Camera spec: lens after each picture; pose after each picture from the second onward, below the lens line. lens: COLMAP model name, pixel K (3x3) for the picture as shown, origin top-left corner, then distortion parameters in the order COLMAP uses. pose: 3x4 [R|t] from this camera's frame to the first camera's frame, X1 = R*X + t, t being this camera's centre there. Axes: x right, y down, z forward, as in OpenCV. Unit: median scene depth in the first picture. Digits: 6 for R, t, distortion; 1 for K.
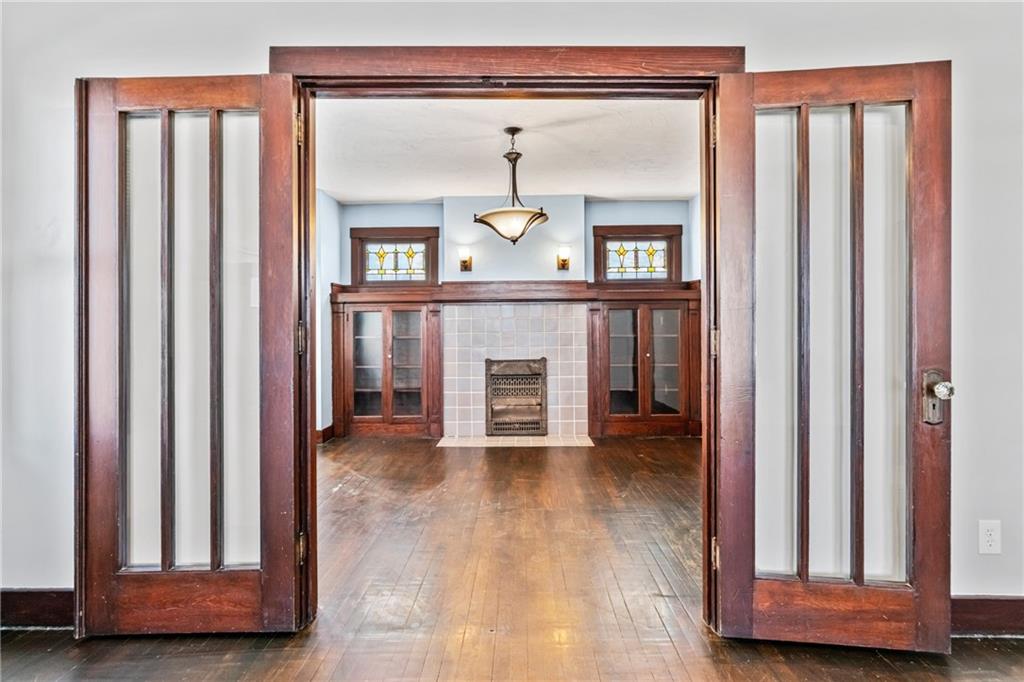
lens RADIAL K [[525.8, 0, 514.9], [0, 525.8, 330.0], [0, 0, 1]] dist [-0.001573, 0.000148]
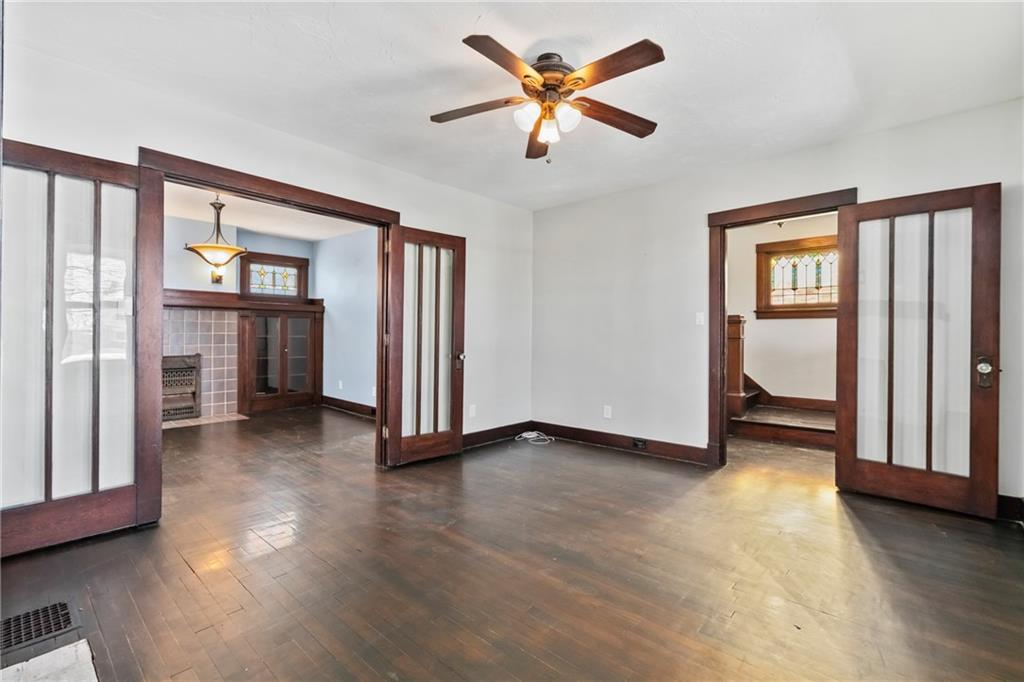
lens RADIAL K [[460.7, 0, 510.7], [0, 460.7, 334.3], [0, 0, 1]] dist [0.000979, -0.000137]
pose [[0.664304, 0.009388, 0.747404, -0.267459], [-0.012891, 0.999916, -0.001102, -0.000846], [-0.747351, -0.008903, 0.664369, -0.258177]]
